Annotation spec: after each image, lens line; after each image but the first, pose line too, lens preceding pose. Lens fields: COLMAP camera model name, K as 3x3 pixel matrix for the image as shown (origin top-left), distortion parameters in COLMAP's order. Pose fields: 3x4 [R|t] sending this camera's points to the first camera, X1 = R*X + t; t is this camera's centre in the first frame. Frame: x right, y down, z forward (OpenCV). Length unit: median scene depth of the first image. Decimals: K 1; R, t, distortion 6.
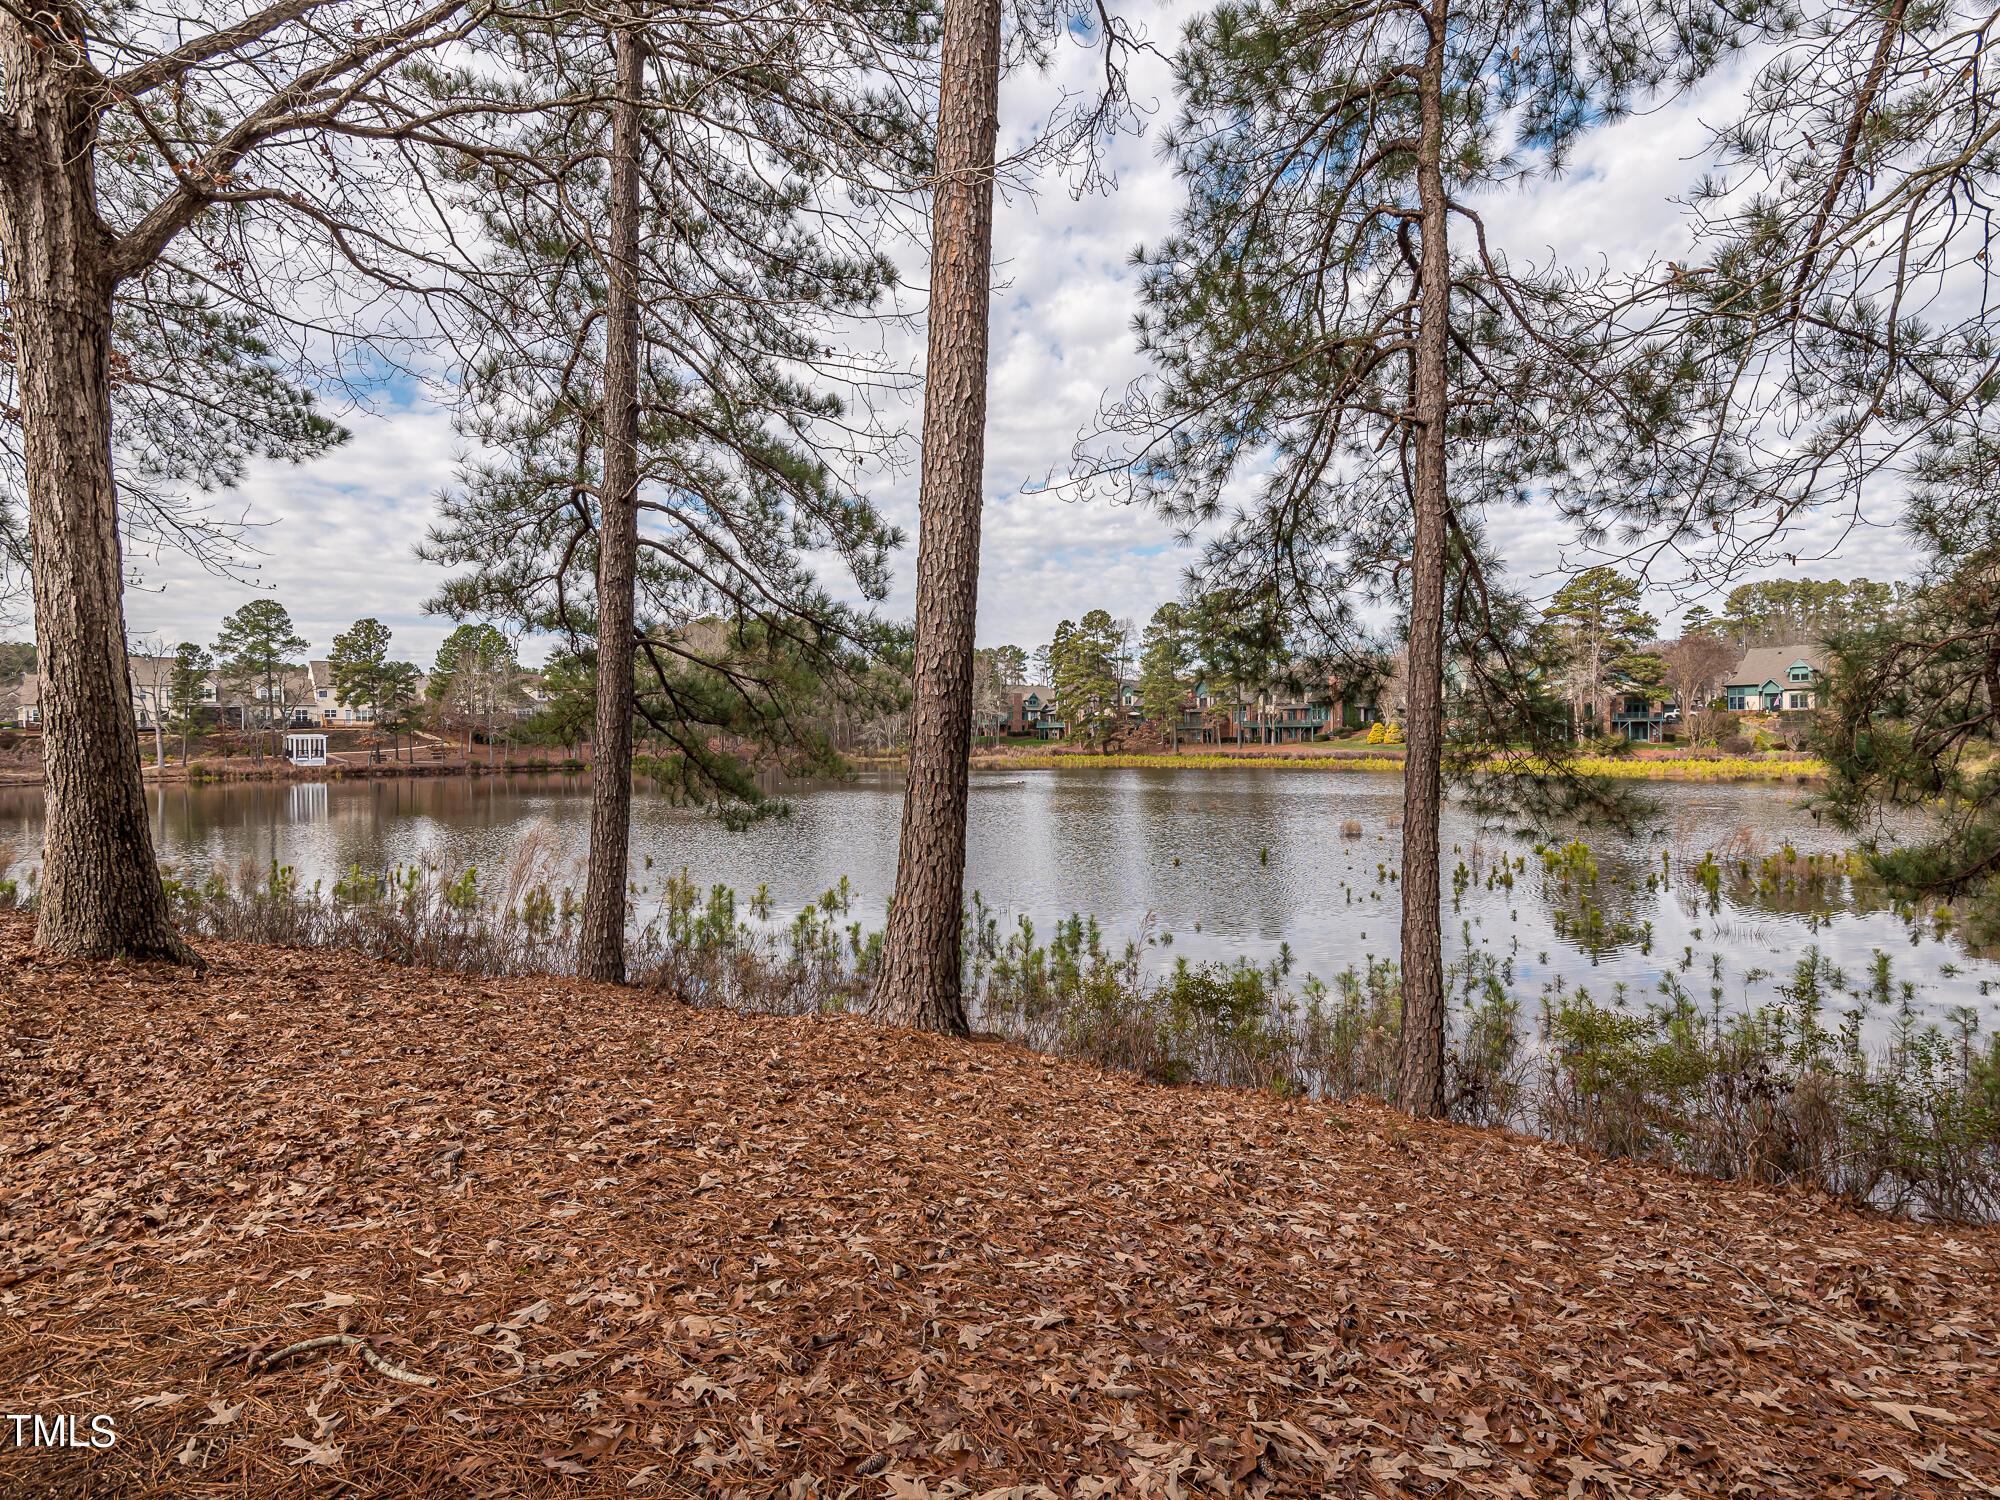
lens RADIAL K [[1008.3, 0, 1010.6], [0, 1008.3, 752.0], [0, 0, 1]] dist [0.027293, -0.016376]
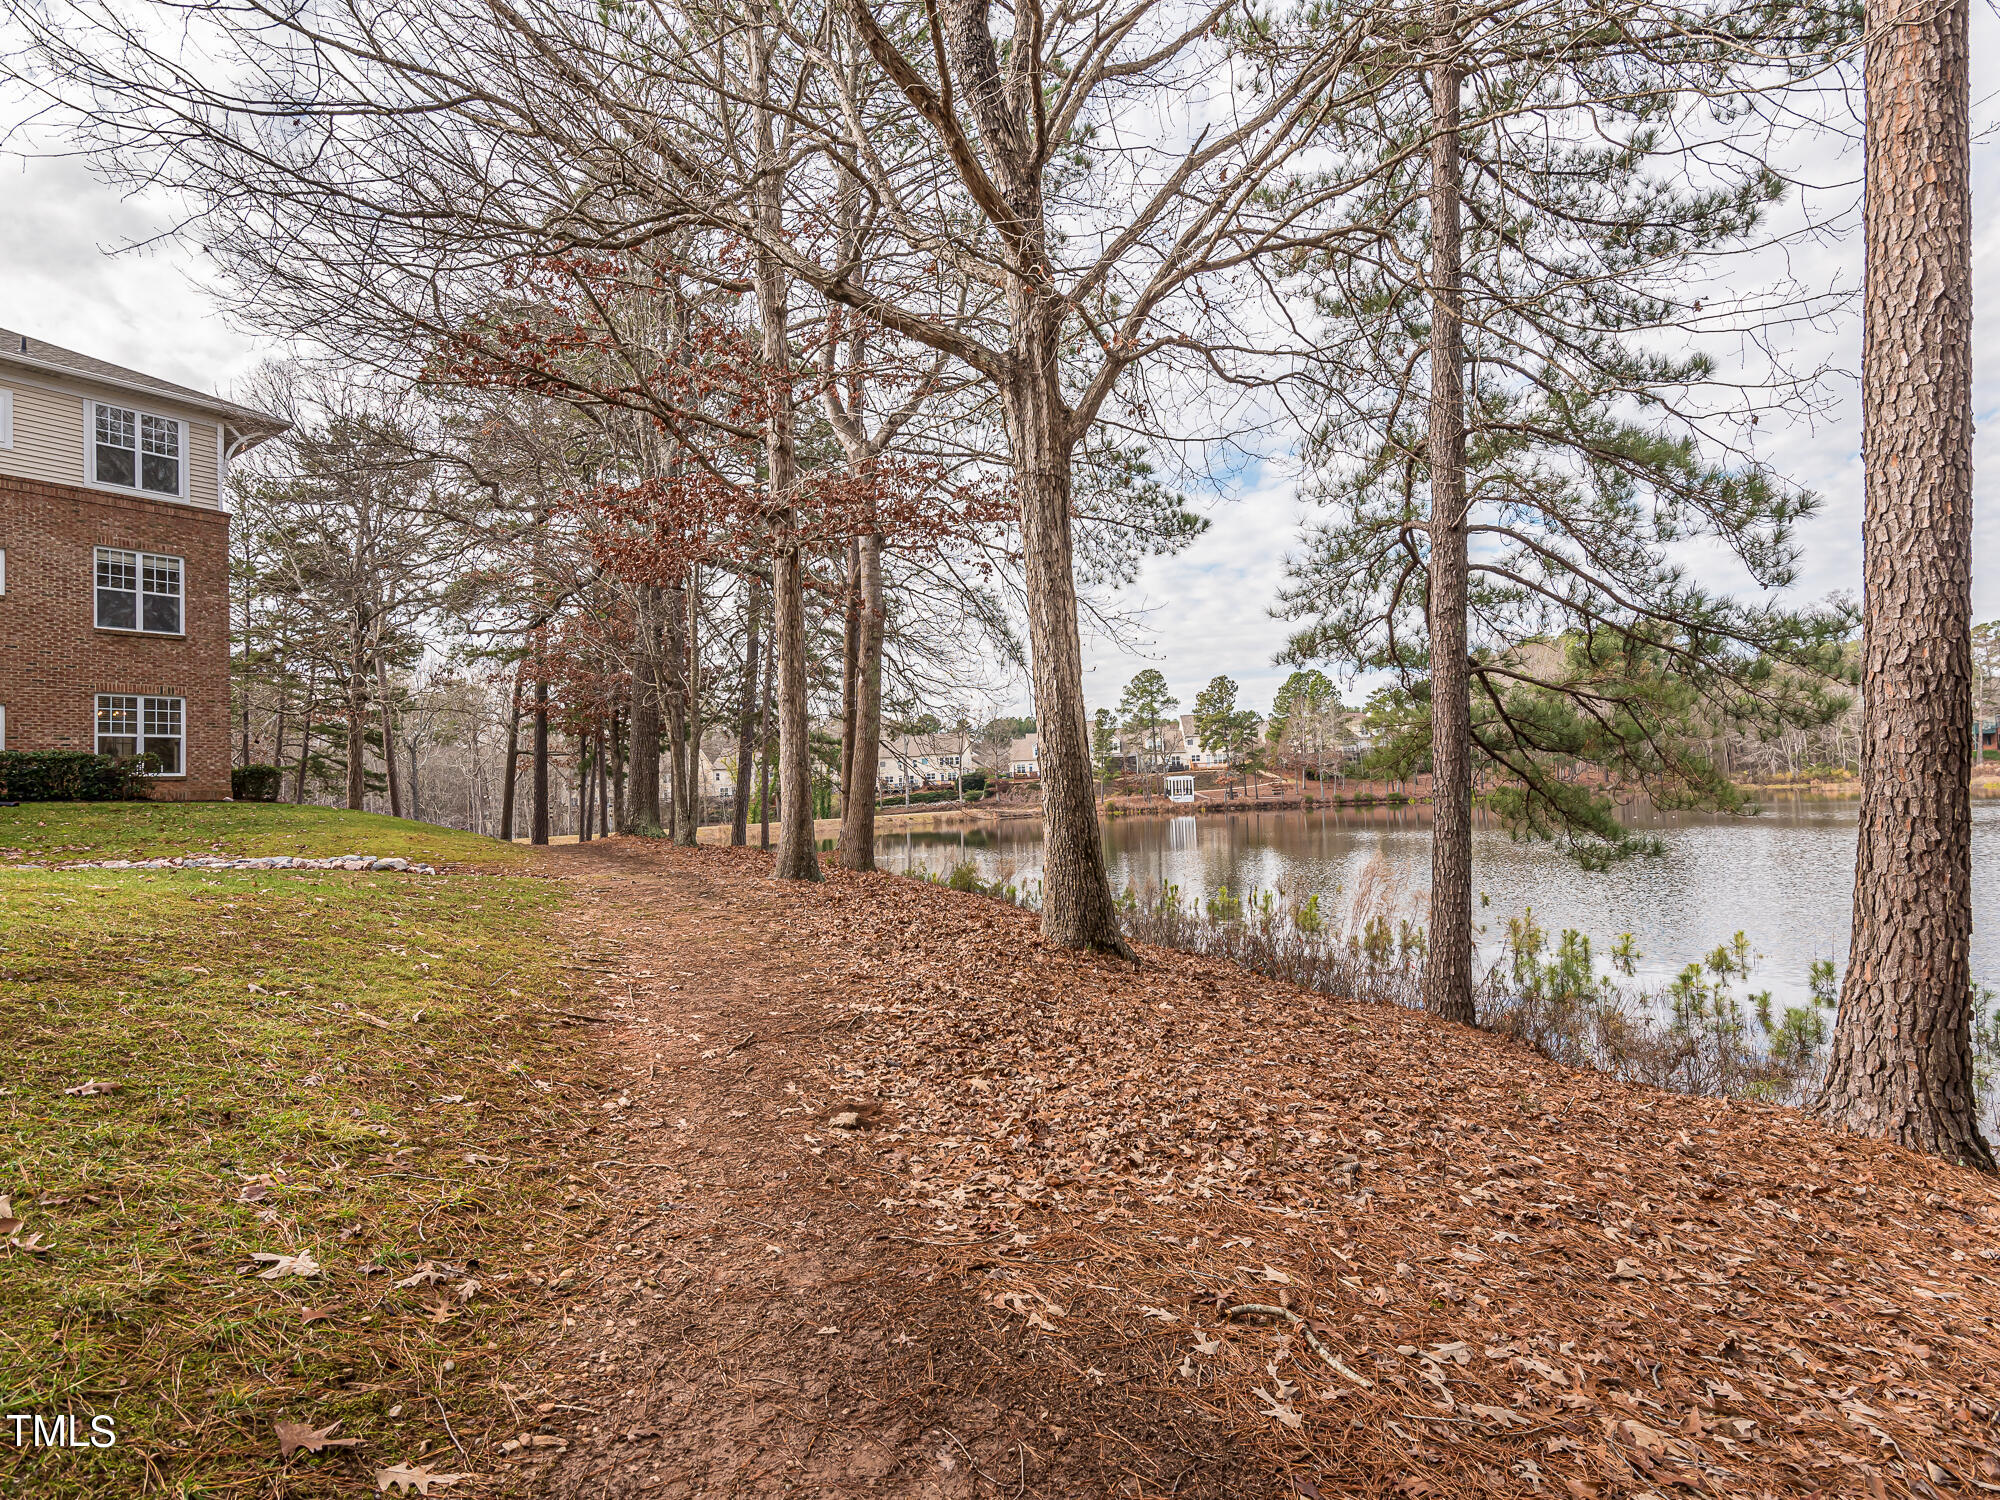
lens RADIAL K [[1008.3, 0, 1002.6], [0, 1008.3, 751.0], [0, 0, 1]] dist [0.027293, -0.016376]
pose [[0.711918, -0.047075, -0.700684, -0.015324], [0.023155, 0.998782, -0.043577, -0.000155], [0.701881, 0.014799, 0.712140, -0.006059]]
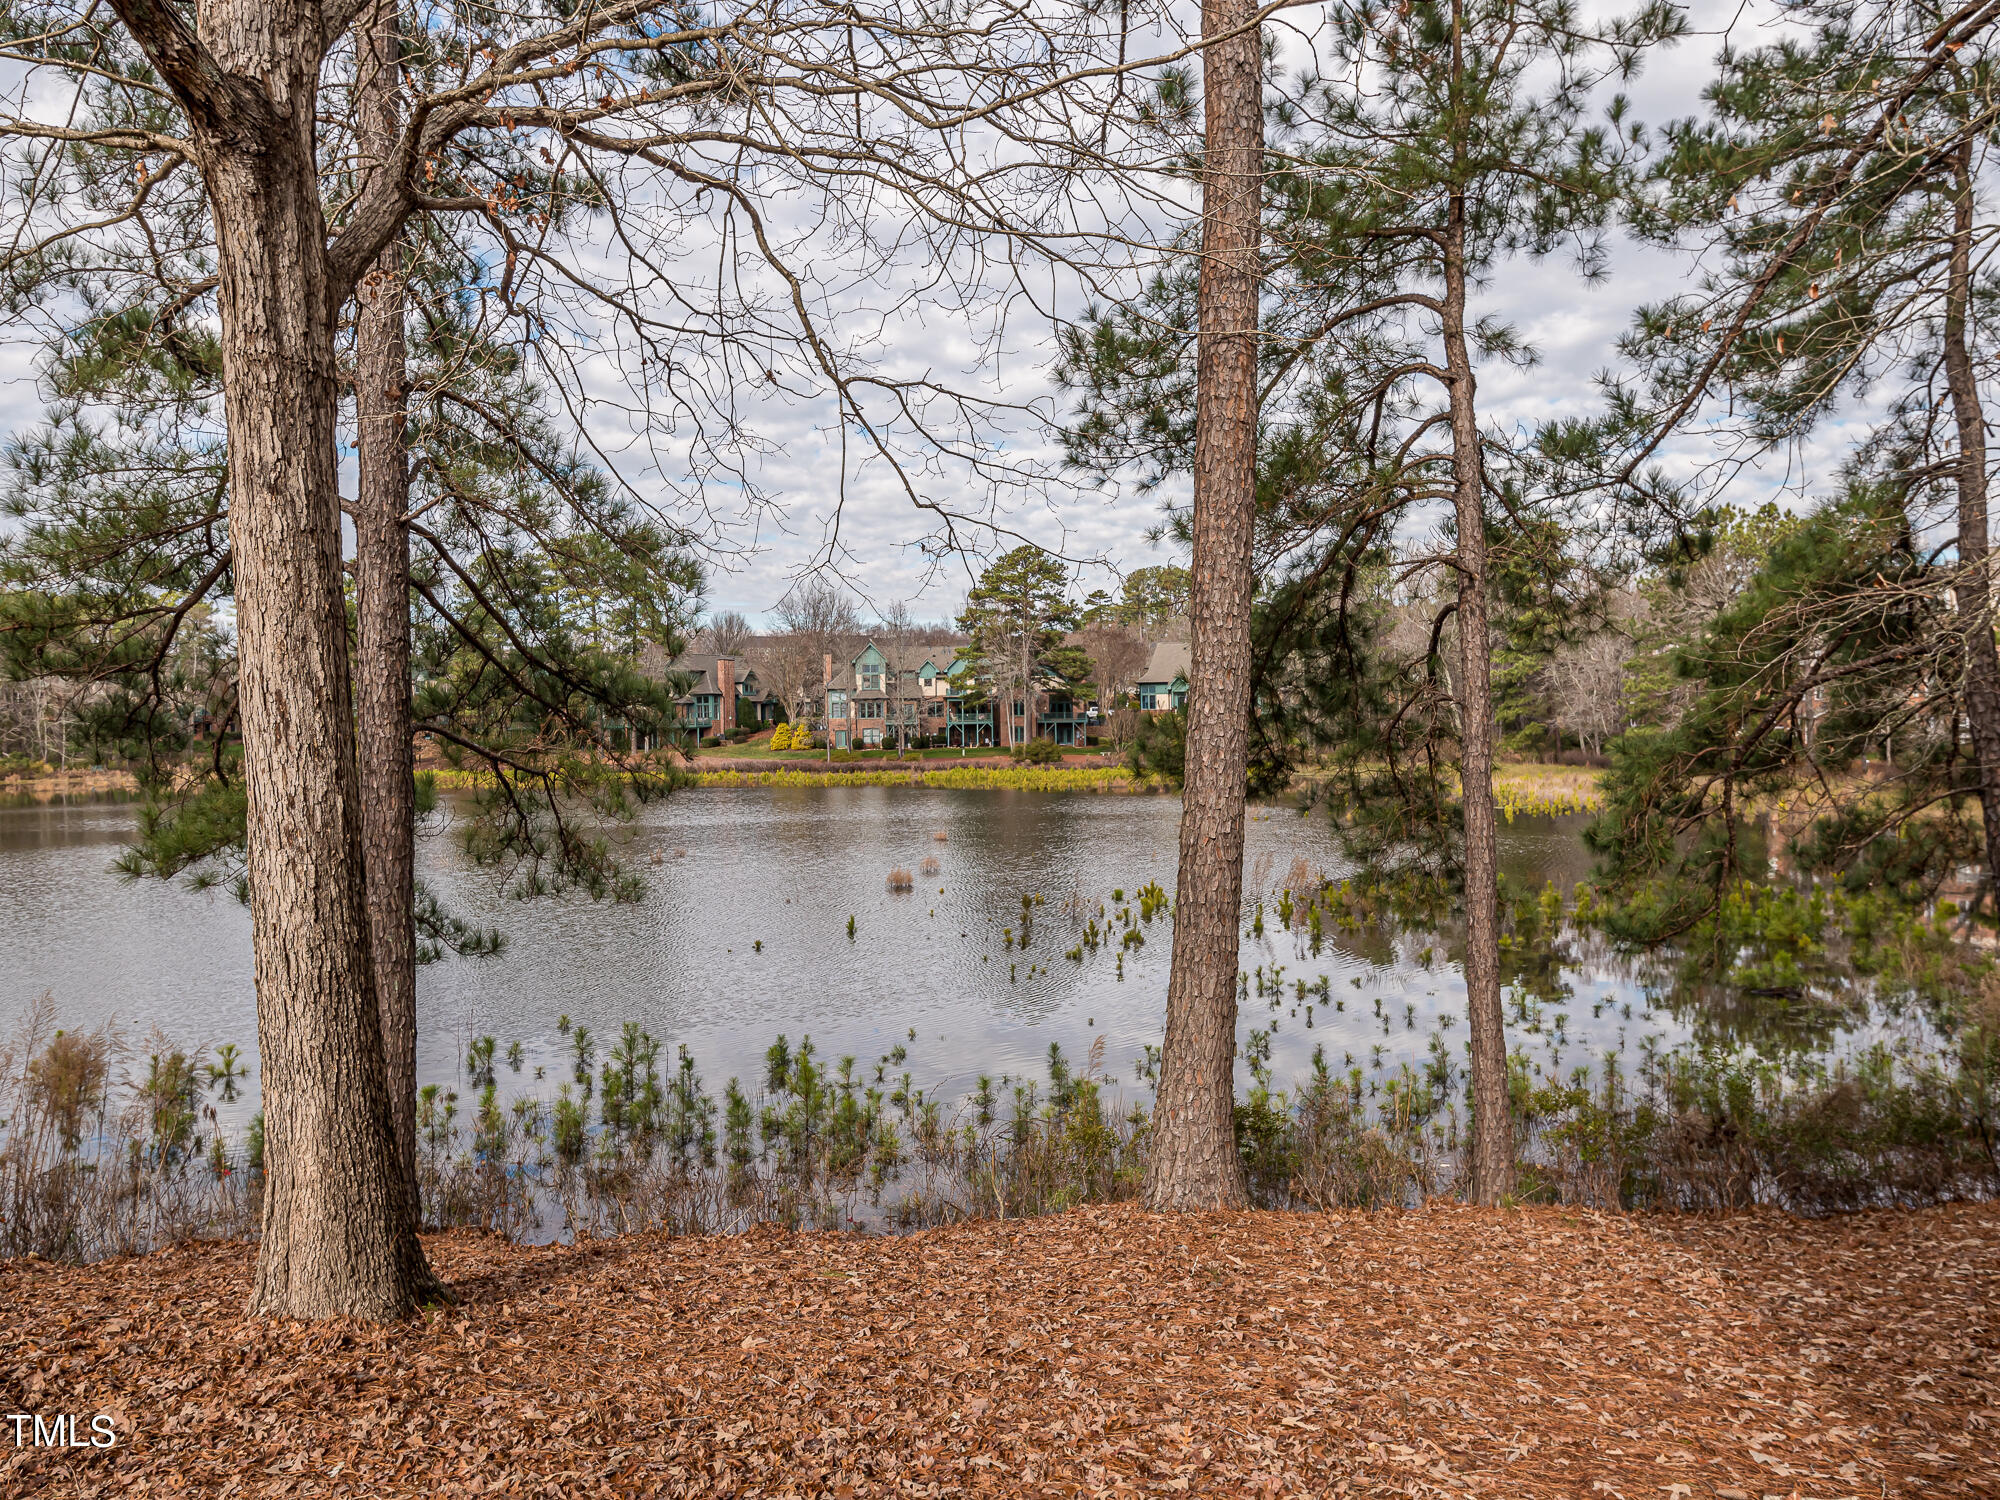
lens RADIAL K [[1391.6, 0, 1017.6], [0, 1391.6, 742.6], [0, 0, 1]] dist [0.013920, 0.000241]
pose [[0.849474, -0.008053, 0.527569, -0.704146], [0.011701, 0.999925, -0.003576, -0.123324], [-0.527501, 0.009211, 0.849504, -0.023930]]
